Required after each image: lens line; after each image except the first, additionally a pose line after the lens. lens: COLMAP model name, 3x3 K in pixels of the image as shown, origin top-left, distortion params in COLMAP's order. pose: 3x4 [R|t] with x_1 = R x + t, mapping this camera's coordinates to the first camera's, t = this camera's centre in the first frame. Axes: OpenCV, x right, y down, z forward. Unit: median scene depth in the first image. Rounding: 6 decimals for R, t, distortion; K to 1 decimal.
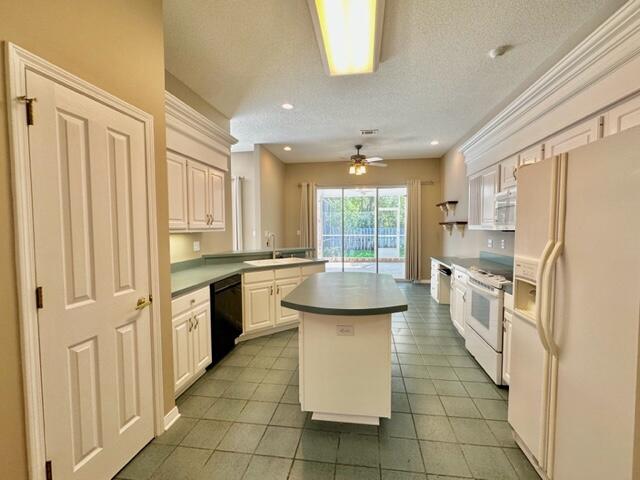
lens RADIAL K [[277.8, 0, 328.5], [0, 277.8, 240.9], [0, 0, 1]] dist [-0.003600, -0.000364]
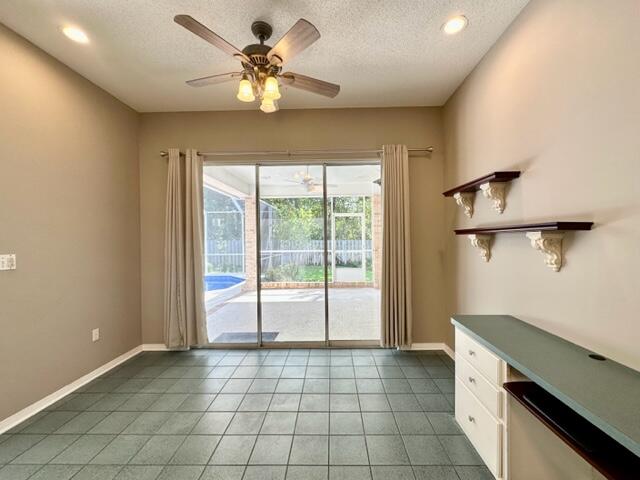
lens RADIAL K [[277.8, 0, 328.5], [0, 277.8, 240.9], [0, 0, 1]] dist [-0.003600, -0.000364]
pose [[0.992151, -0.007711, 0.124805, 0.240465], [0.013131, 0.999003, -0.042664, -0.055795], [-0.124351, 0.043968, 0.991264, 1.011457]]
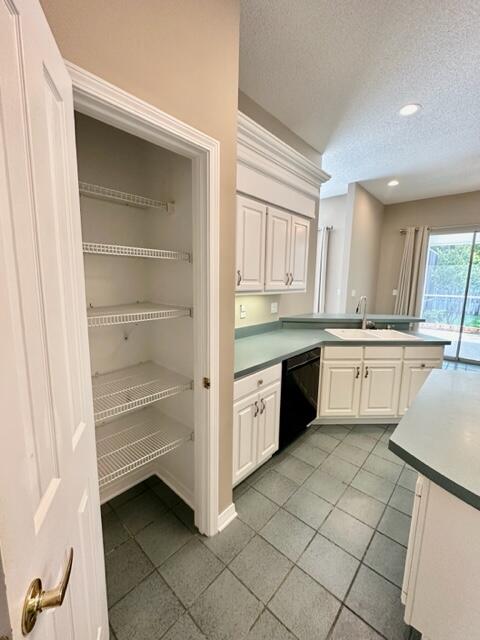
lens RADIAL K [[268.8, 0, 240.0], [0, 268.8, 320.0], [0, 0, 1]] dist [-0.004026, -0.000241]
pose [[0.824277, 0.104344, -0.556488, -0.076694], [-0.049066, 0.992338, 0.113391, -0.035310], [0.564056, -0.066161, 0.823082, 0.216143]]
